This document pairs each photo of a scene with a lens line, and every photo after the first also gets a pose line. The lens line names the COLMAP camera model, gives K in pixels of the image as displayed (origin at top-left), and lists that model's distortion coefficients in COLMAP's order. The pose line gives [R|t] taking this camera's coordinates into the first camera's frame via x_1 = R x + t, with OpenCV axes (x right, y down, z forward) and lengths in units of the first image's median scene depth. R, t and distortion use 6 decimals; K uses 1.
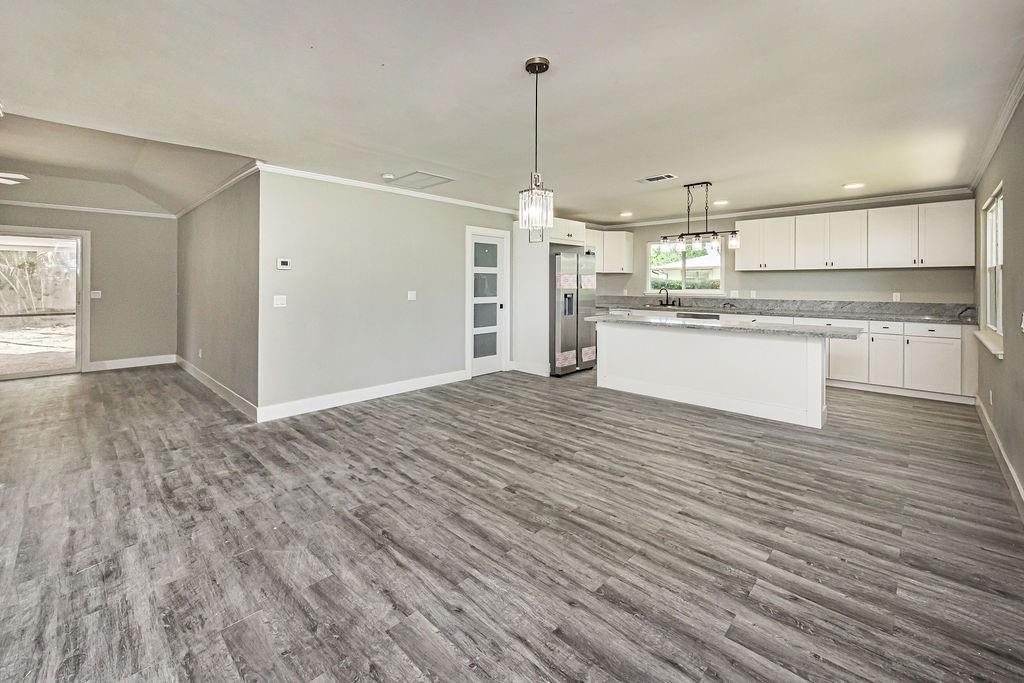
lens RADIAL K [[424.4, 0, 472.5], [0, 424.4, 283.6], [0, 0, 1]] dist [-0.036409, 0.008353]
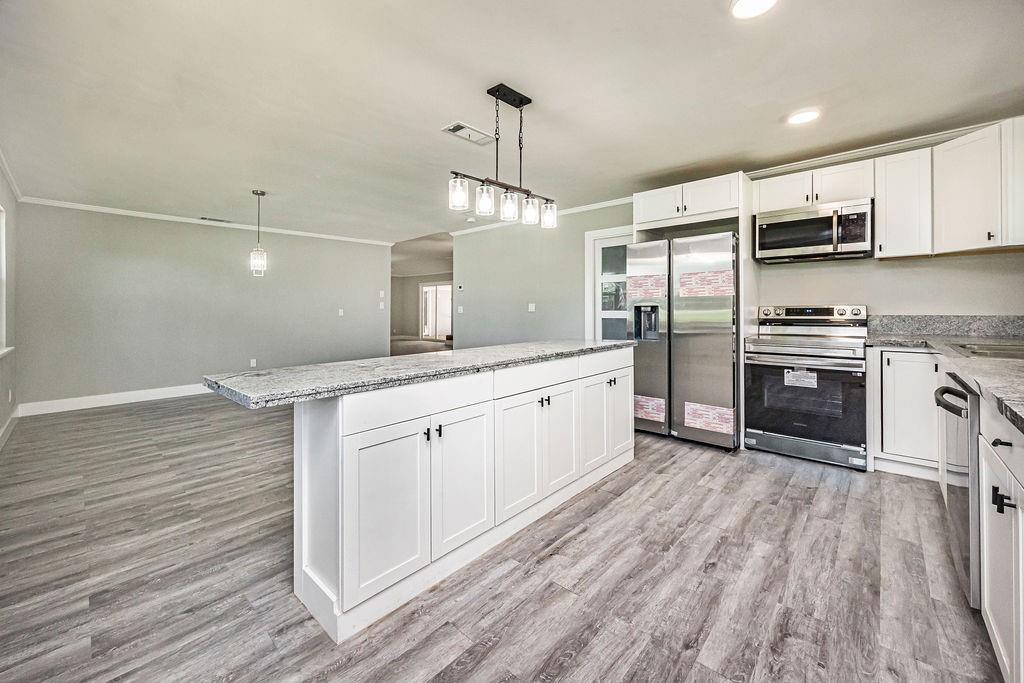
lens RADIAL K [[405.1, 0, 515.1], [0, 405.1, 305.1], [0, 0, 1]] dist [0.000225, 0.000201]
pose [[0.083591, -0.009162, -0.996458, 0.809650], [0.007651, 0.999934, -0.008552, 0.026151], [0.996471, -0.006909, 0.083655, 0.747950]]
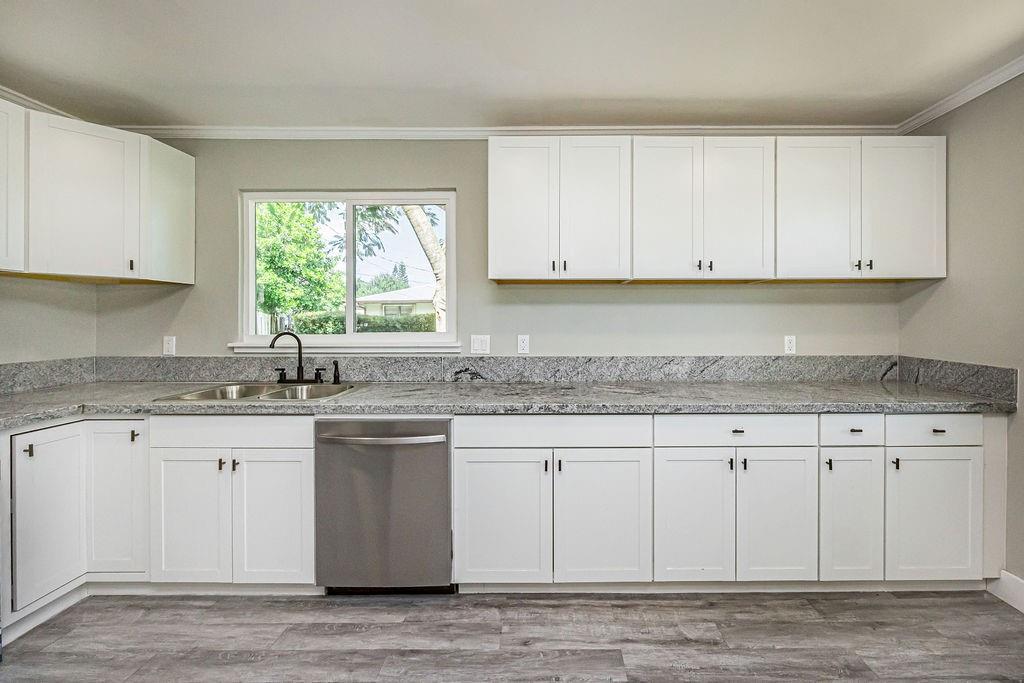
lens RADIAL K [[420.5, 0, 546.2], [0, 420.5, 339.4], [0, 0, 1]] dist [-0.000683, -0.000036]
pose [[0.681303, -0.033846, 0.731219, 0.427232], [0.000959, 0.998971, 0.045347, 0.003721], [-0.732001, -0.030194, 0.680634, 0.768126]]
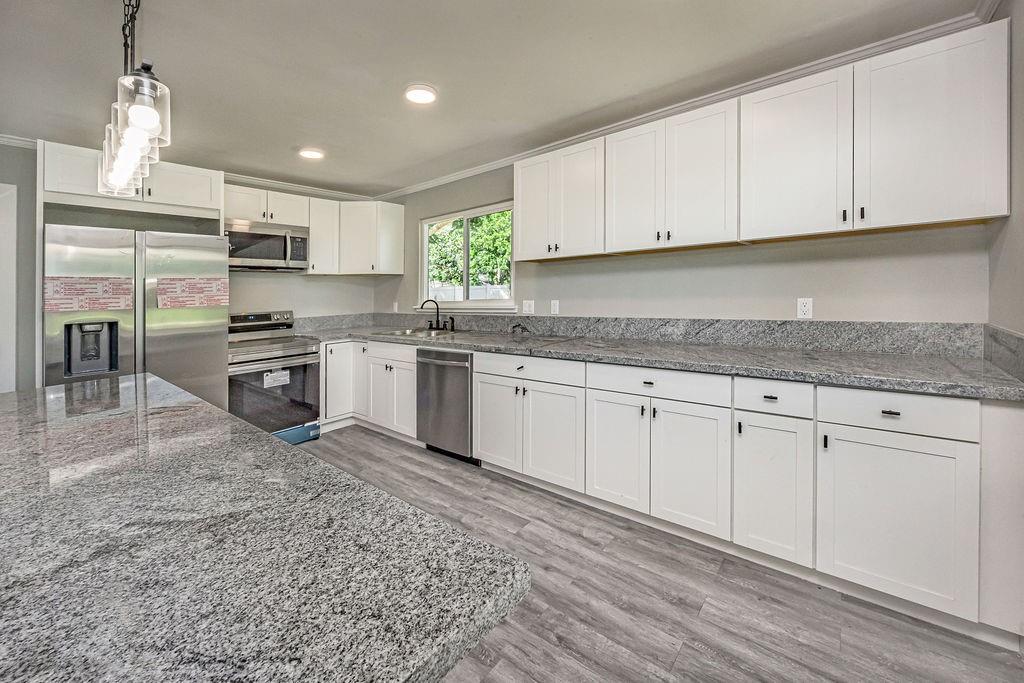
lens RADIAL K [[405.1, 0, 515.1], [0, 405.1, 305.1], [0, 0, 1]] dist [0.000225, 0.000201]
pose [[0.990823, -0.032917, 0.131093, 0.596168], [0.028907, 0.999058, 0.032377, 0.006073], [-0.132035, -0.028290, 0.990841, 0.550505]]
